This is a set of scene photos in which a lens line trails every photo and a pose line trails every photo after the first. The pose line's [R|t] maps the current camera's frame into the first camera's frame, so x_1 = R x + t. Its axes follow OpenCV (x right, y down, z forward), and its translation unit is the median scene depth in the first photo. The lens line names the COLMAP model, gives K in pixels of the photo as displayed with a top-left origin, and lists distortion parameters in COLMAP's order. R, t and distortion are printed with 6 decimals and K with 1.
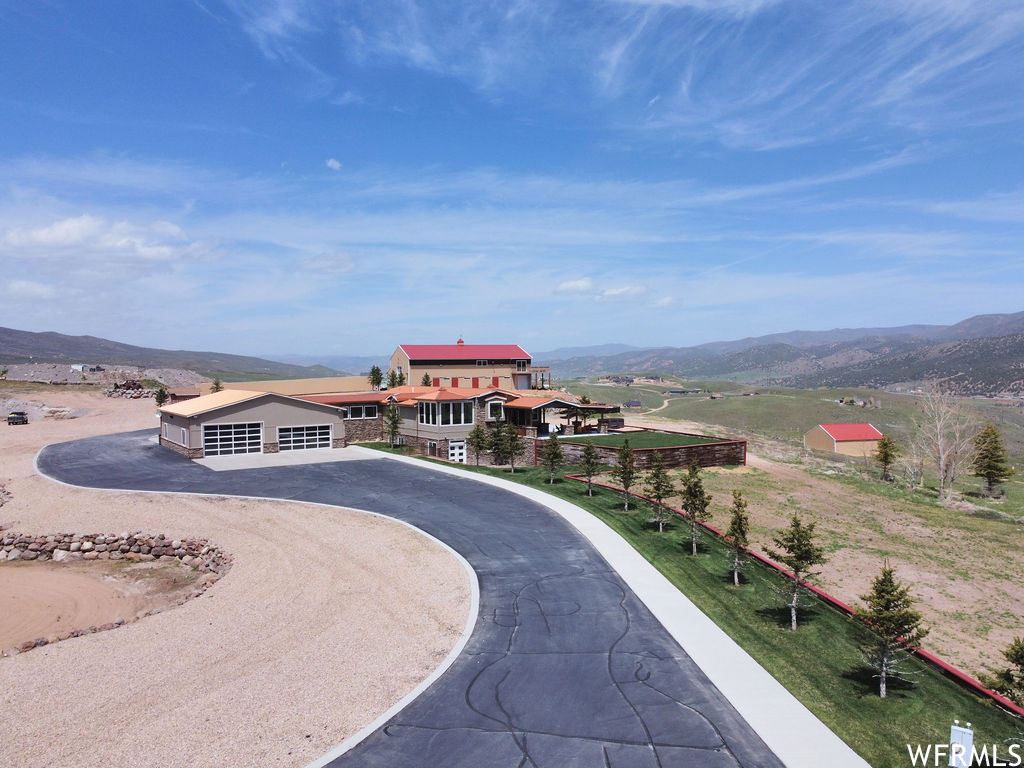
lens RADIAL K [[777.4, 0, 511.5], [0, 777.4, 383.9], [0, 0, 1]] dist [0.002605, -0.007639]
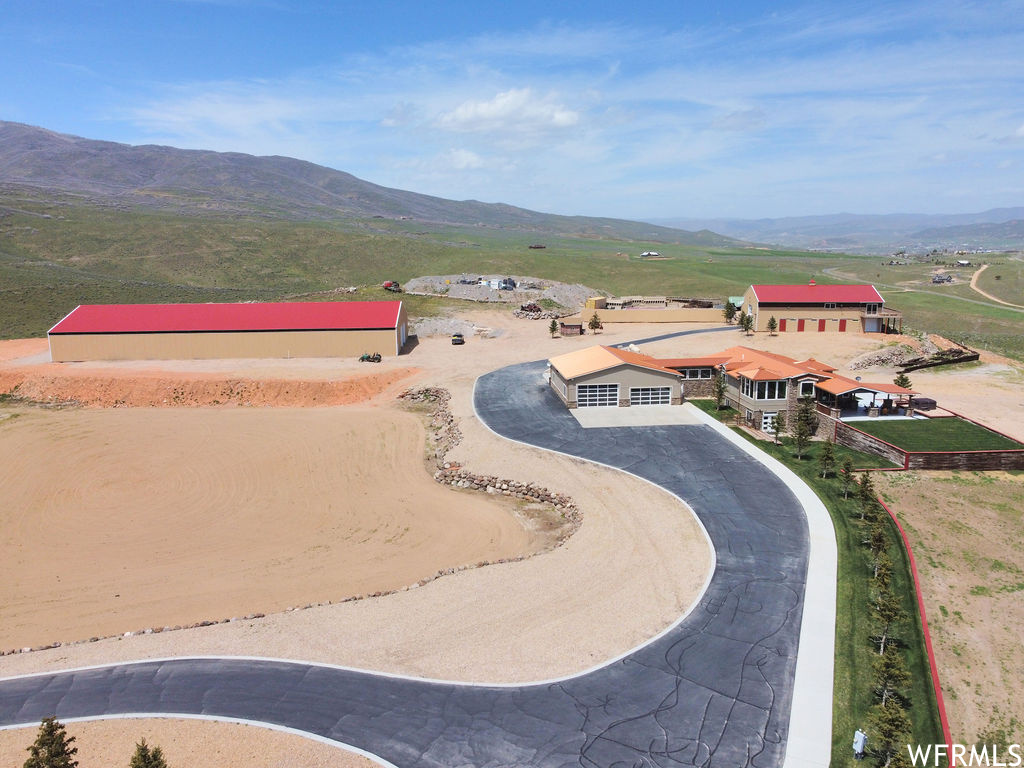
lens RADIAL K [[777.4, 0, 511.3], [0, 777.4, 383.8], [0, 0, 1]] dist [0.002605, -0.007639]
pose [[0.884652, 0.091518, -0.457181, 0.126283], [-0.010621, 0.984248, 0.176474, -0.184963], [0.466130, -0.151263, 0.871689, -0.250402]]
